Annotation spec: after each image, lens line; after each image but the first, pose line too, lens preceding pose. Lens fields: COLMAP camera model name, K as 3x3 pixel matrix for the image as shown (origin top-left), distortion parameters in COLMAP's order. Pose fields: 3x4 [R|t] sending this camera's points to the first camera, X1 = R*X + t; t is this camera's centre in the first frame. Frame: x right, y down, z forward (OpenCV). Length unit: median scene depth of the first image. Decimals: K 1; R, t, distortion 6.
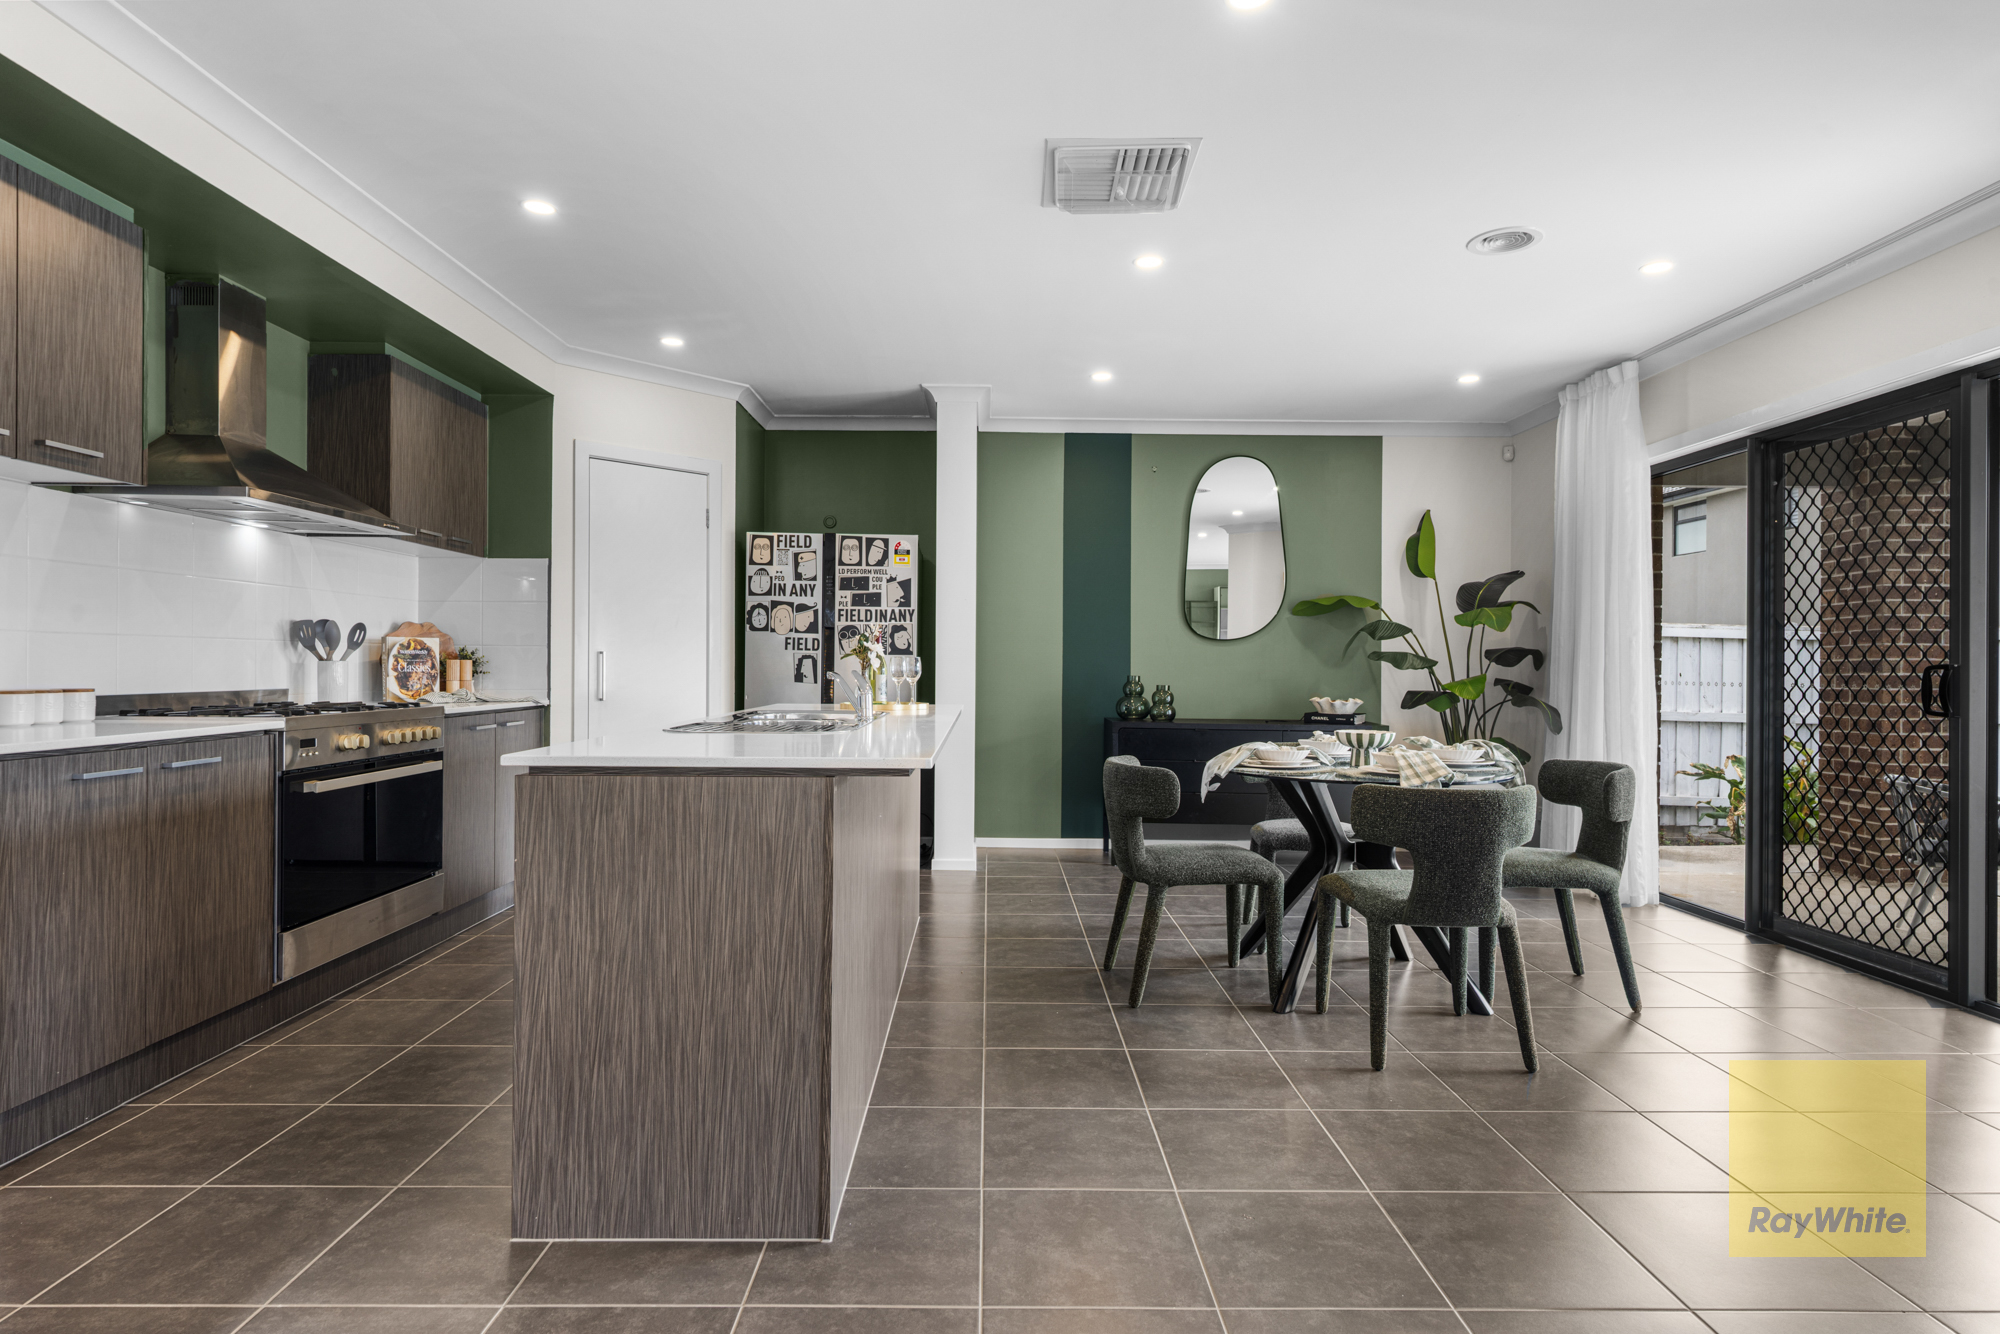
lens RADIAL K [[1059.3, 0, 1002.3], [0, 1059.3, 669.6], [0, 0, 1]] dist [0.011212, -0.005050]
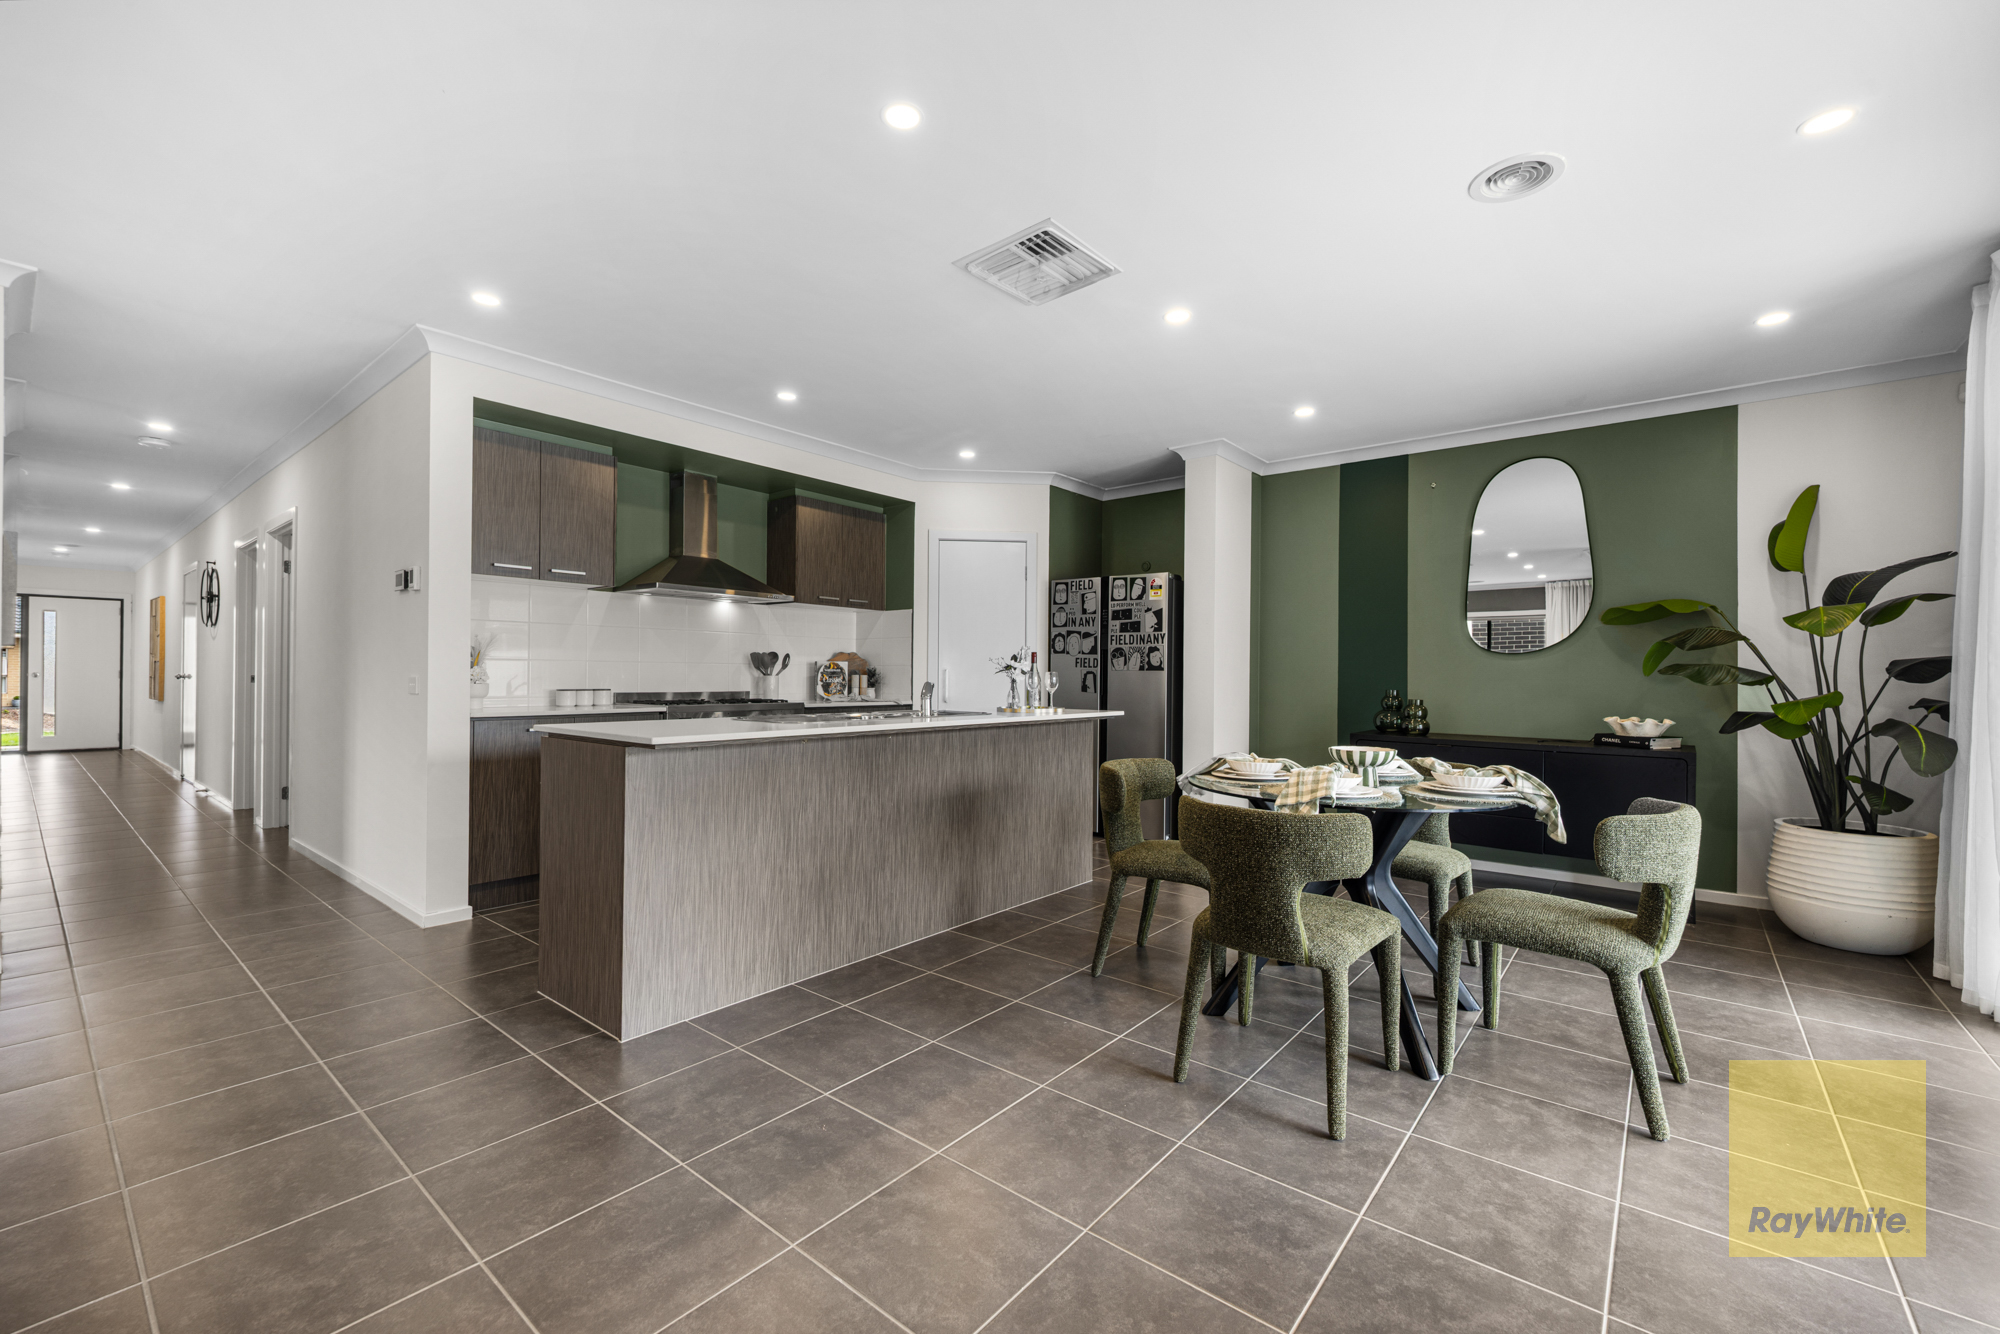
lens RADIAL K [[820.9, 0, 992.3], [0, 820.9, 674.6], [0, 0, 1]] dist [0.007948, -0.000966]
pose [[0.762912, -0.001962, -0.646499, 0.418748], [-0.006017, 0.999931, -0.010135, 0.001426], [0.646474, 0.011622, 0.762848, 0.168469]]
